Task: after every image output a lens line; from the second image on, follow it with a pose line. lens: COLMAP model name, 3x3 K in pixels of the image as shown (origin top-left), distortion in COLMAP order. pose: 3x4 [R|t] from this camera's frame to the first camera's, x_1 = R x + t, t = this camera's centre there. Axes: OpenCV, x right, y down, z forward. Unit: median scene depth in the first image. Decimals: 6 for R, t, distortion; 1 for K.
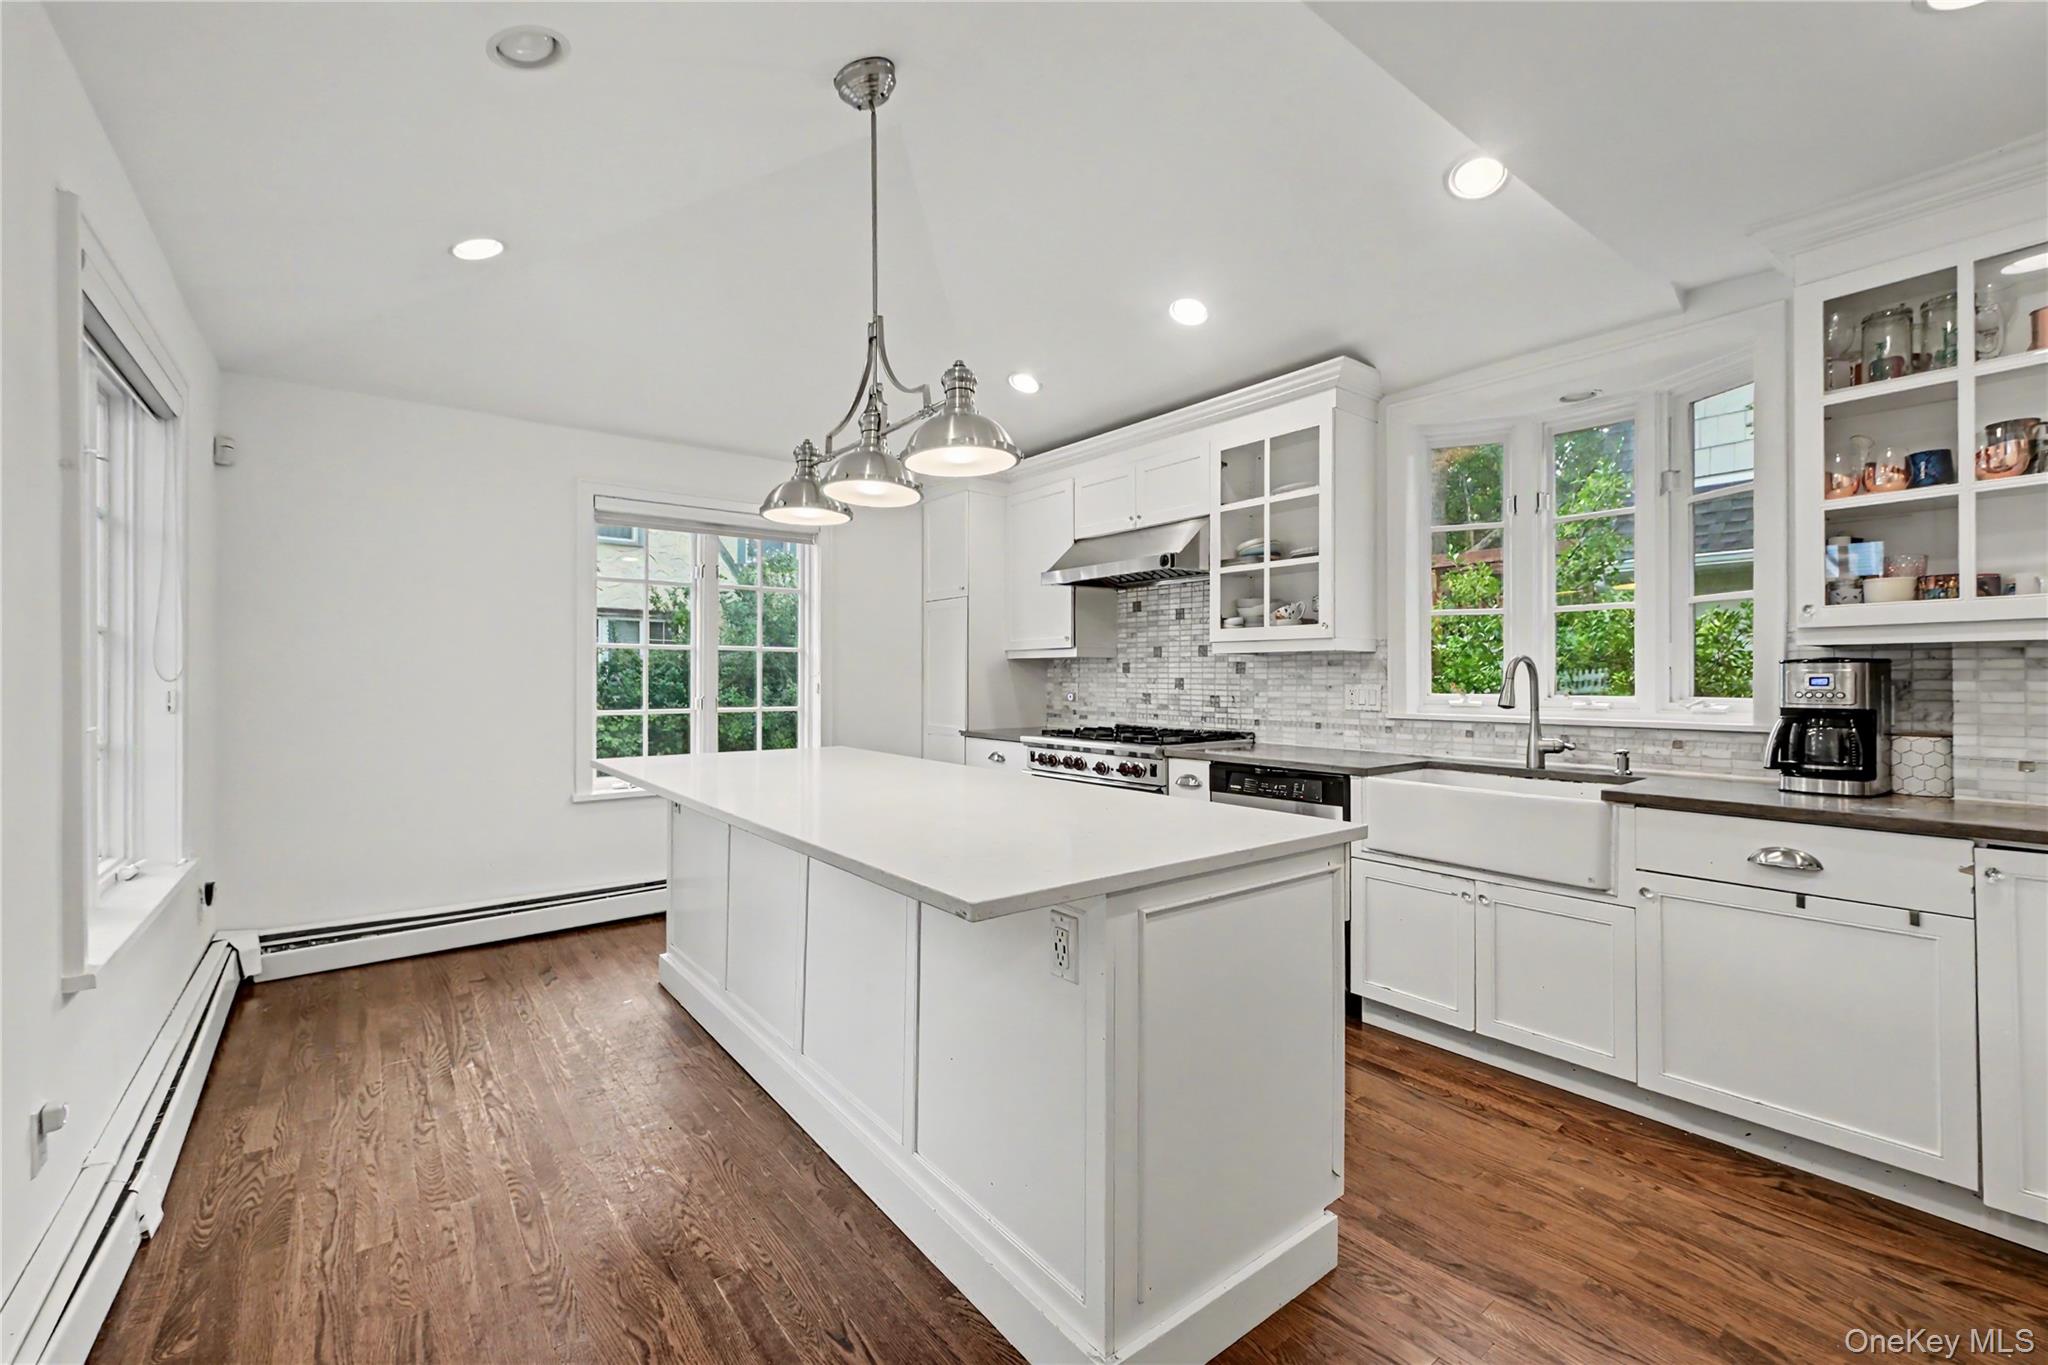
lens RADIAL K [[851.1, 0, 1016.6], [0, 851.1, 678.3], [0, 0, 1]] dist [0.000943, 0.000141]
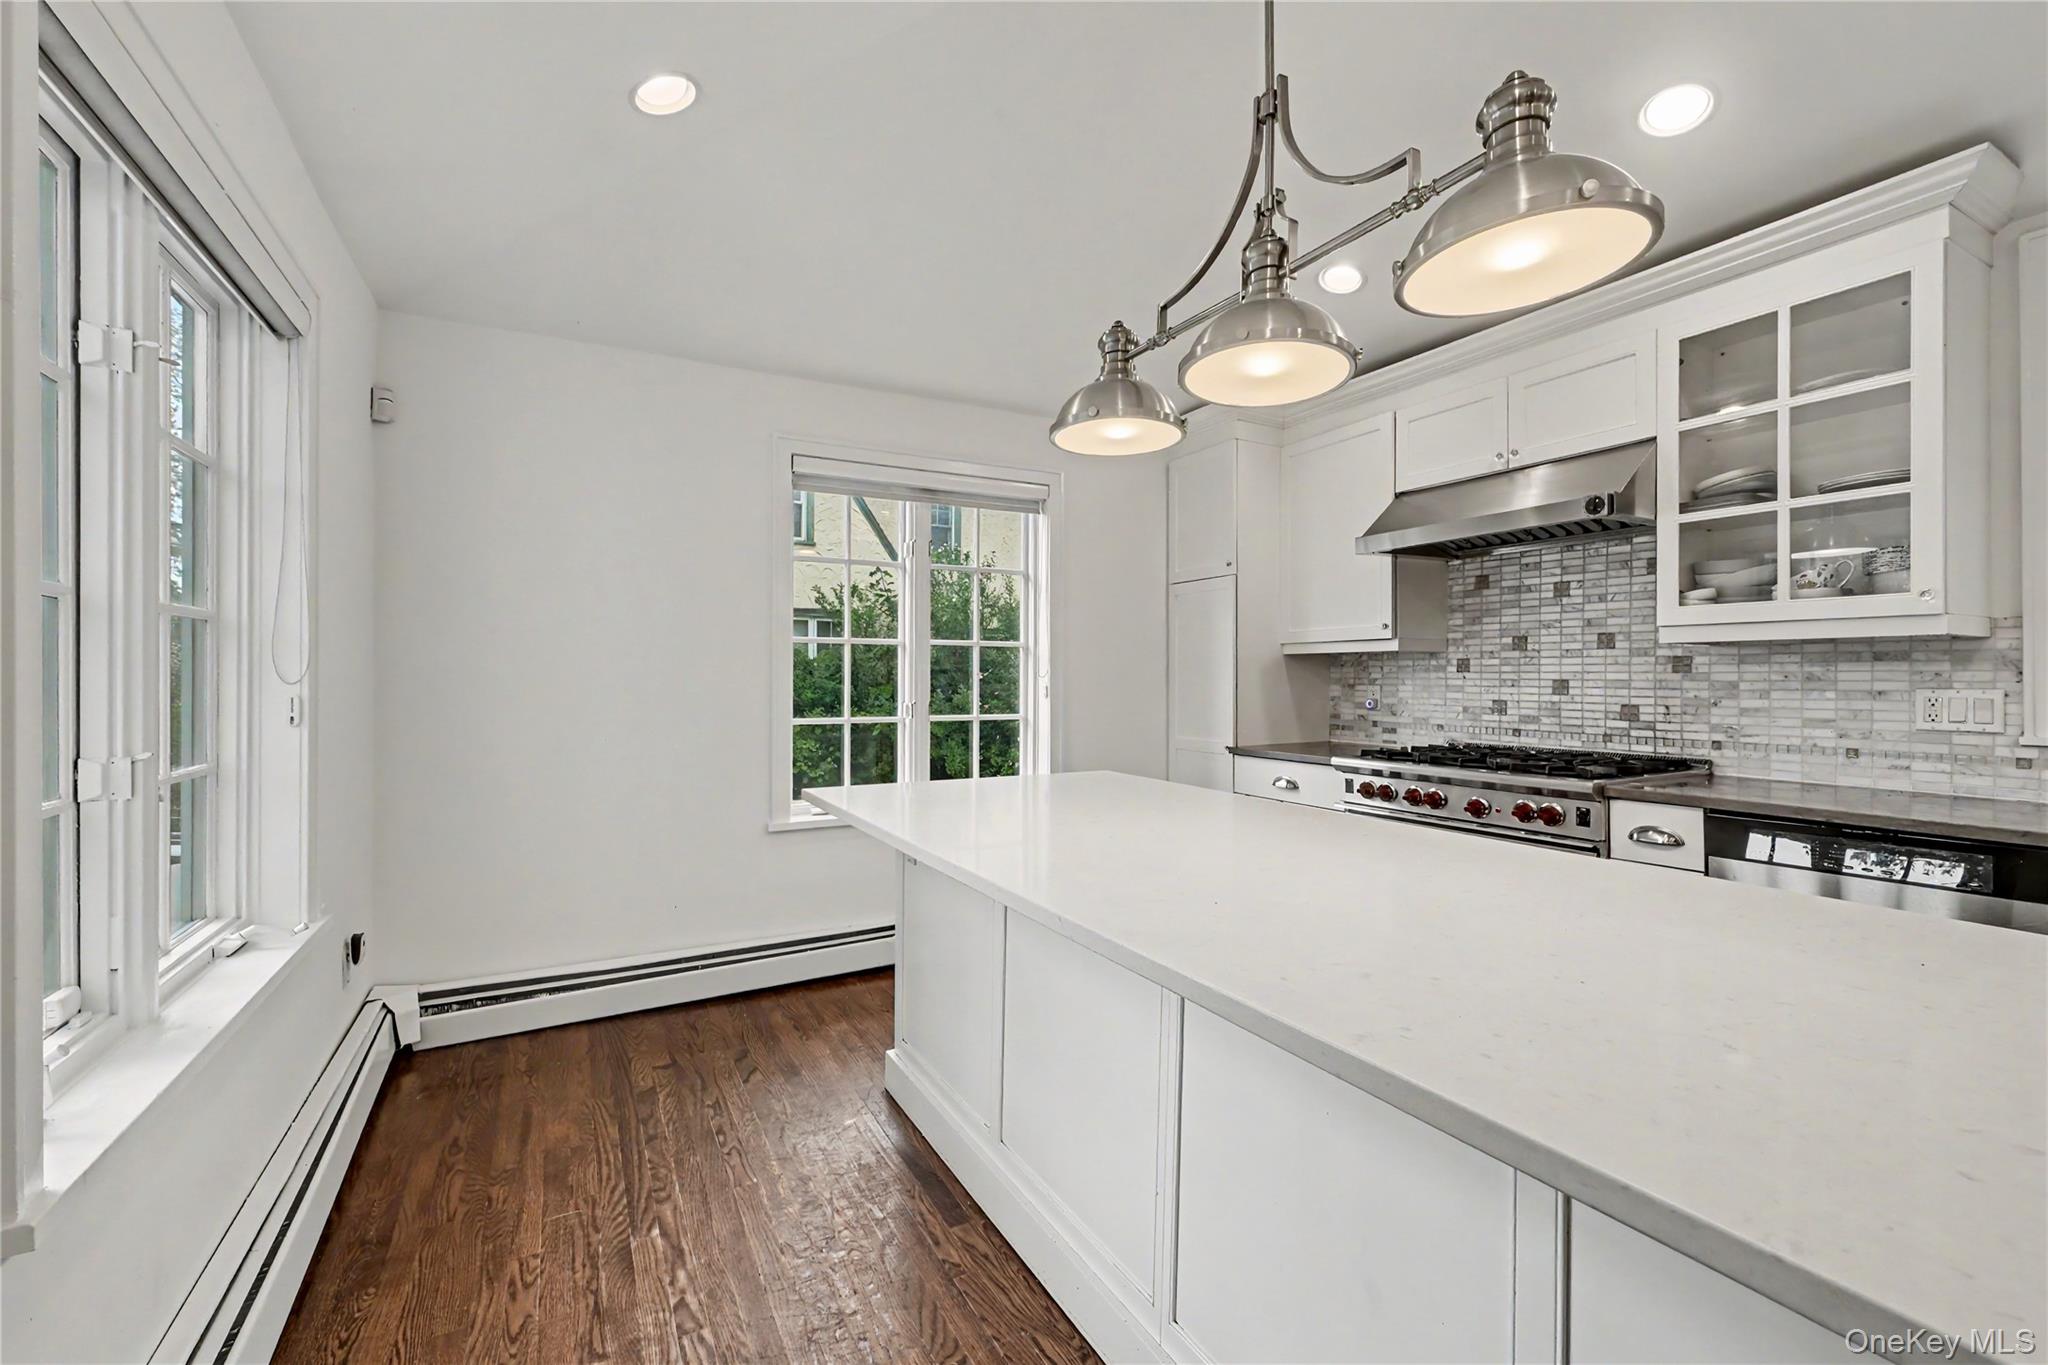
lens RADIAL K [[852.6, 0, 1010.2], [0, 852.6, 678.2], [0, 0, 1]] dist [-0.000371, 0.000235]
pose [[0.985568, -0.000208, -0.169279, -0.169153], [0.000070, 1.000000, -0.000823, -0.000821], [0.169279, 0.000799, 0.985568, 0.257588]]
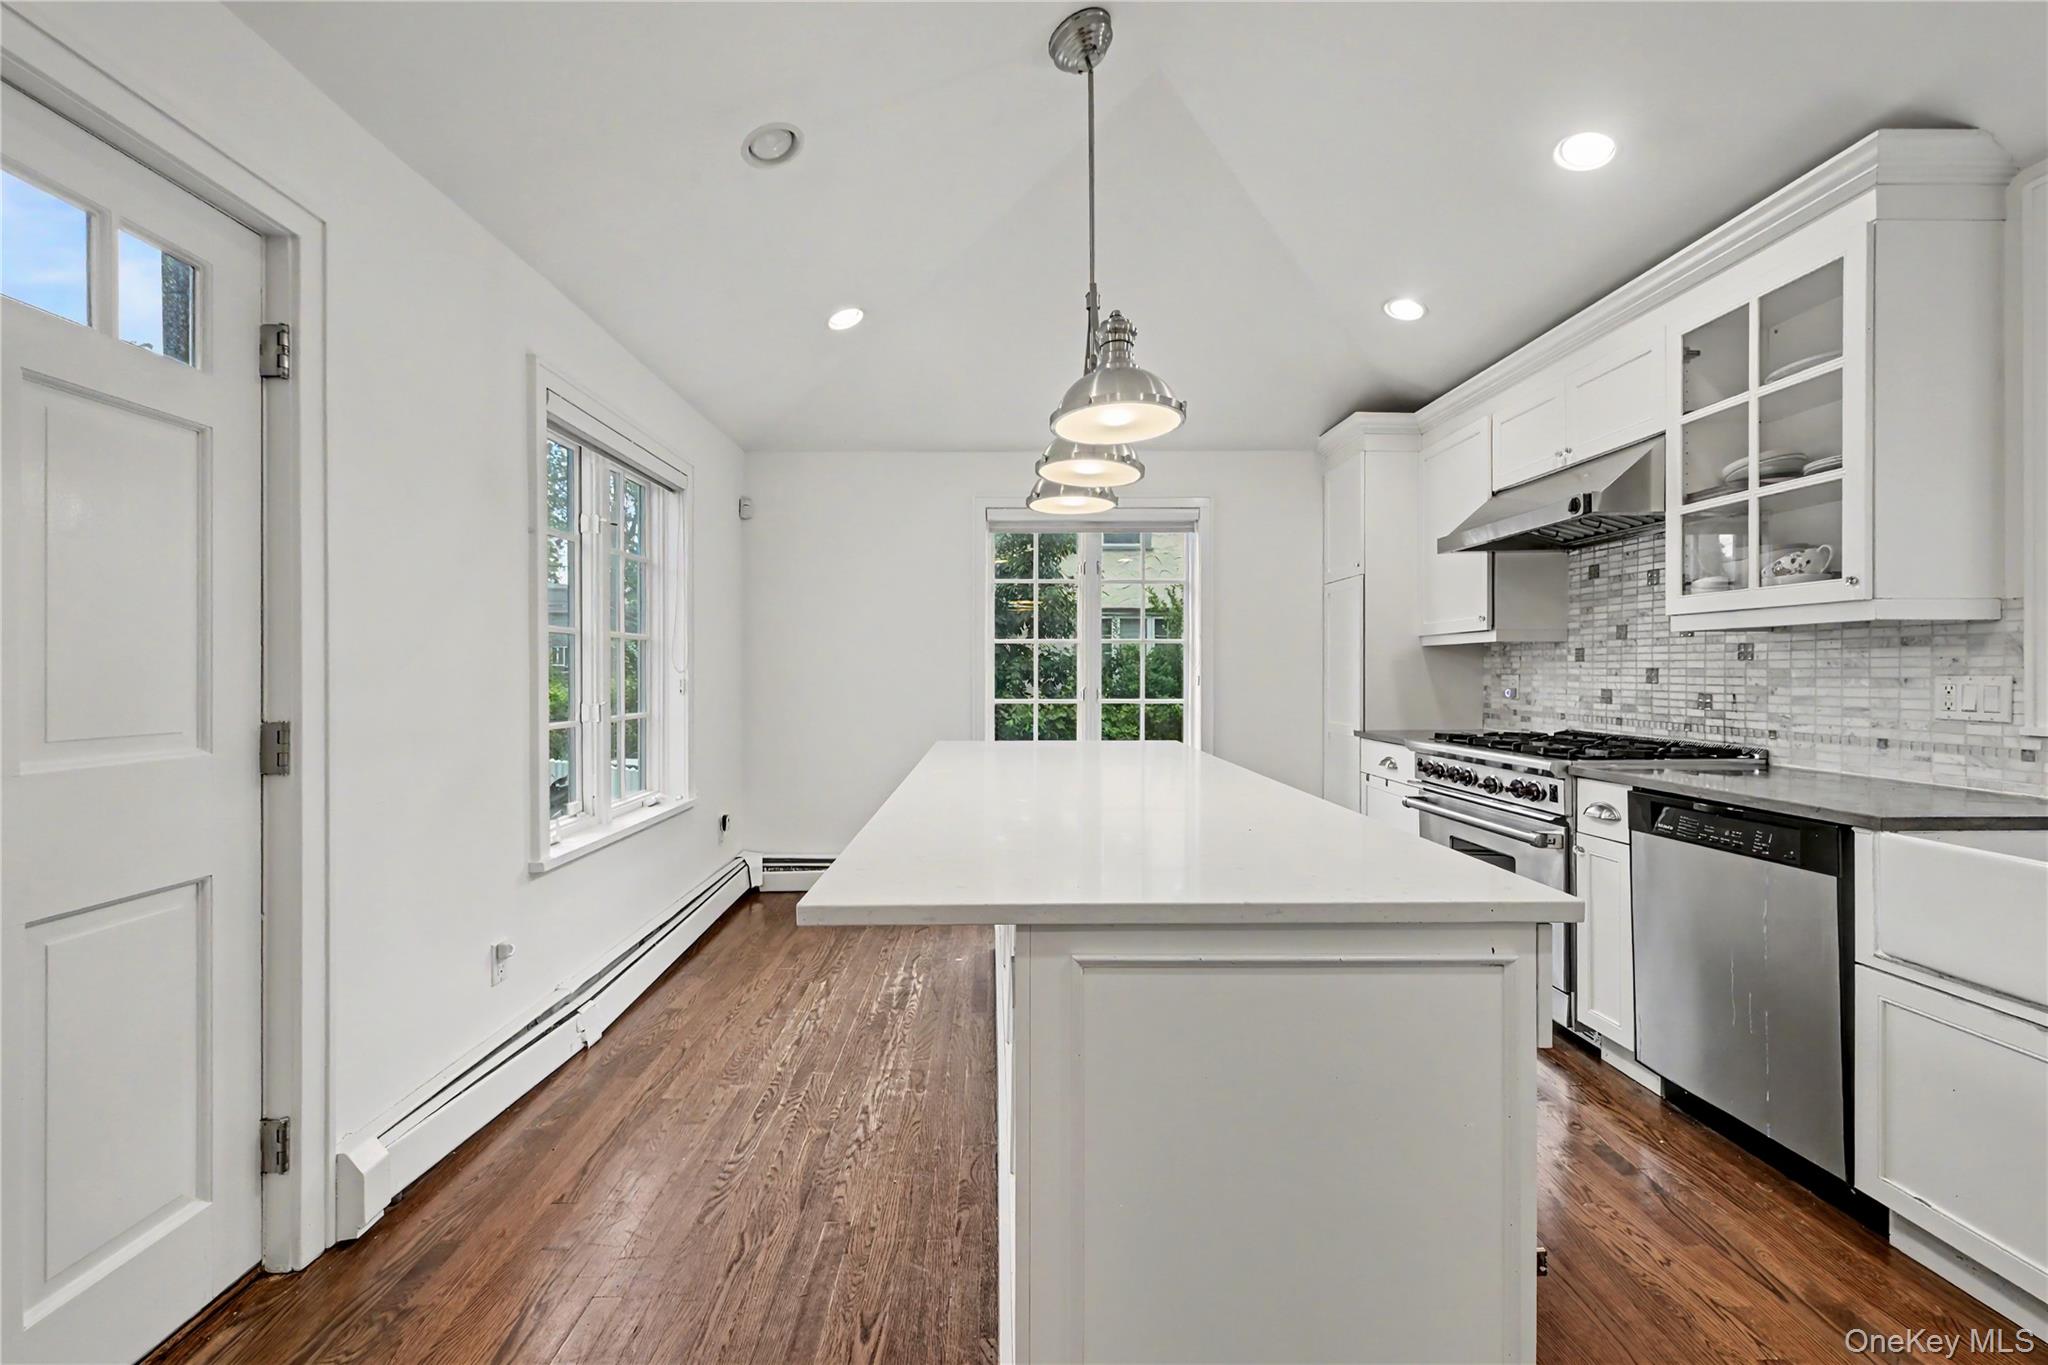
lens RADIAL K [[847.8, 0, 1003.4], [0, 847.8, 675.7], [0, 0, 1]] dist [-0.000097, -0.000126]
pose [[0.797348, 0.000645, -0.603520, 0.220987], [0.001449, 0.999995, 0.002983, 0.003889], [0.603518, -0.003253, 0.797342, 0.129655]]
